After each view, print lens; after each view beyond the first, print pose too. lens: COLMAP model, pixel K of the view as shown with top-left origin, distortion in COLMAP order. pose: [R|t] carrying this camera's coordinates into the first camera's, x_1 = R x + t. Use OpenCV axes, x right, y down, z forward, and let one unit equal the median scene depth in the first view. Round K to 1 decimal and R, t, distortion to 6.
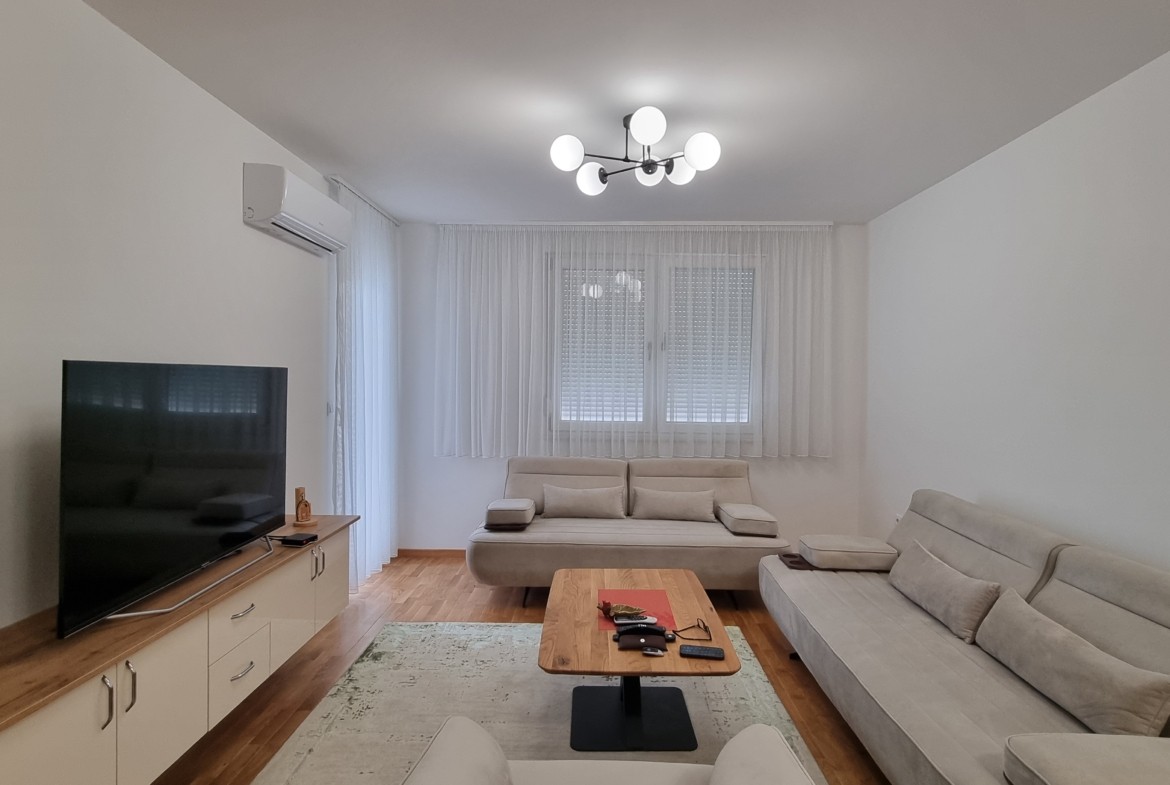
lens RADIAL K [[613.7, 0, 585.0], [0, 613.7, 392.5], [0, 0, 1]] dist [-0.001127, -0.000080]
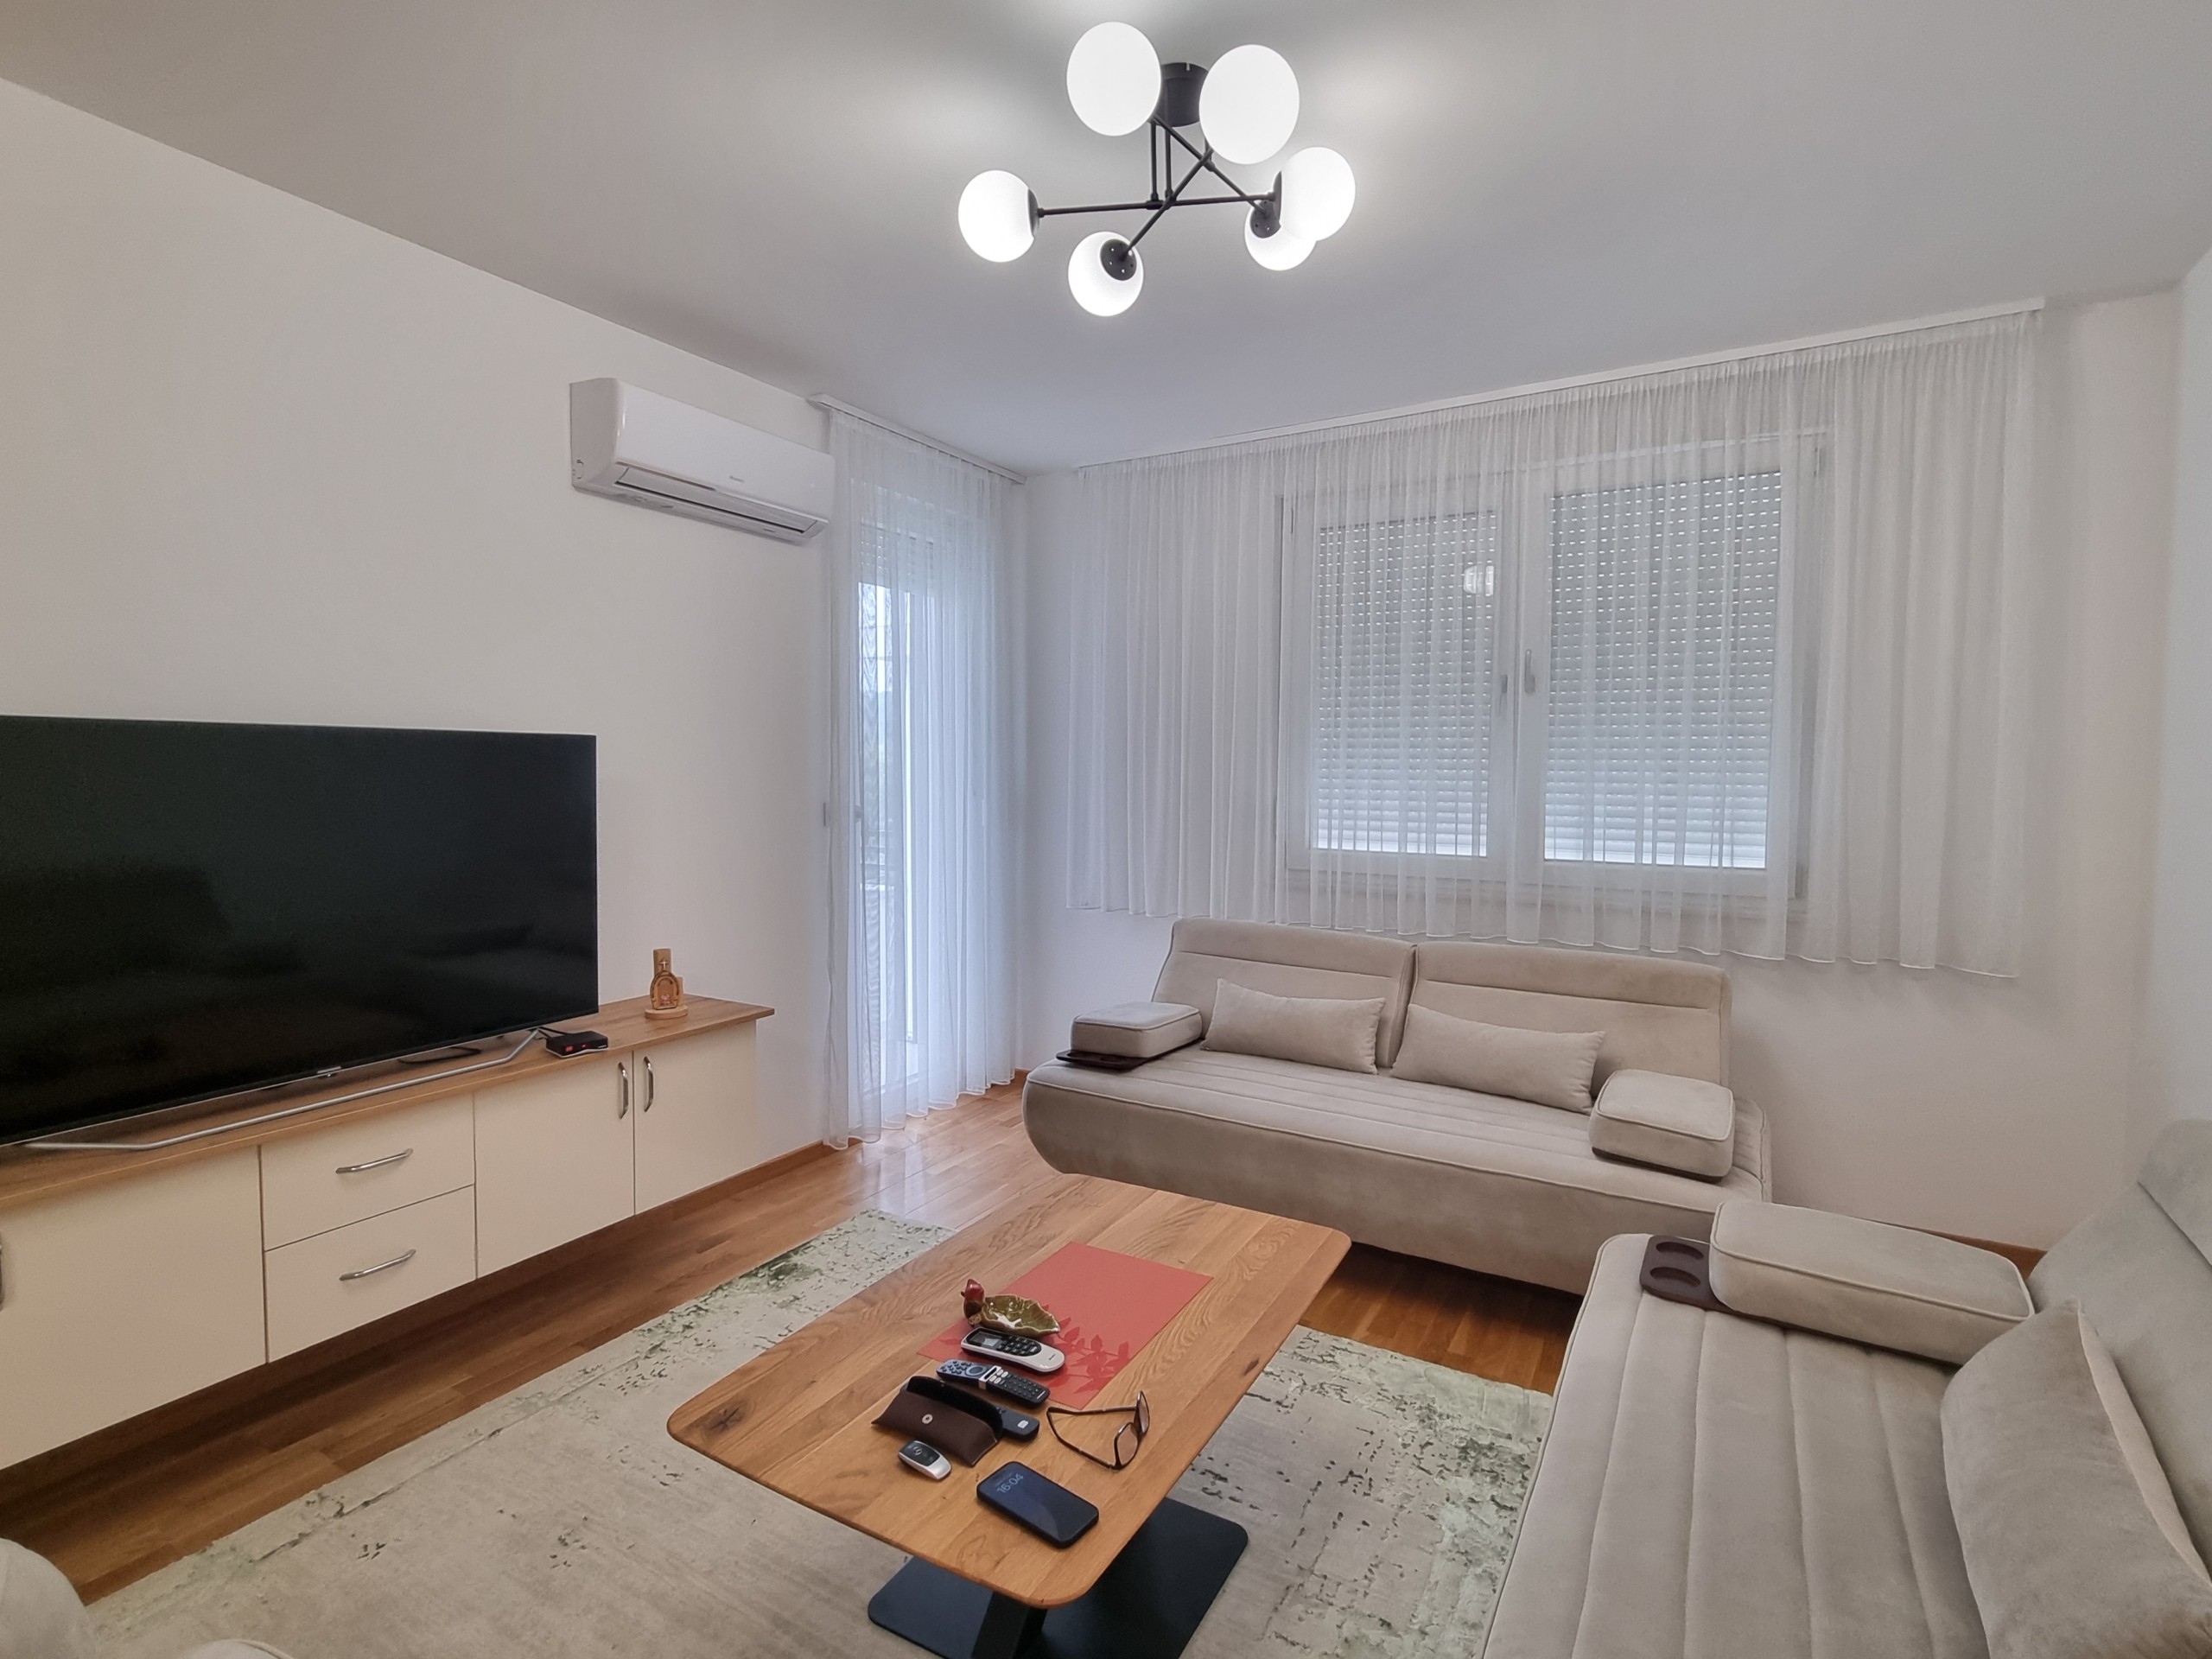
lens RADIAL K [[1042.2, 0, 1137.1], [0, 1042.2, 822.7], [0, 0, 1]] dist [-0.000063, -0.000067]
pose [[0.878414, 0.018751, -0.477532, 0.269212], [-0.008795, 0.999695, 0.023078, 0.009209], [0.477819, -0.016072, 0.878311, 0.262548]]
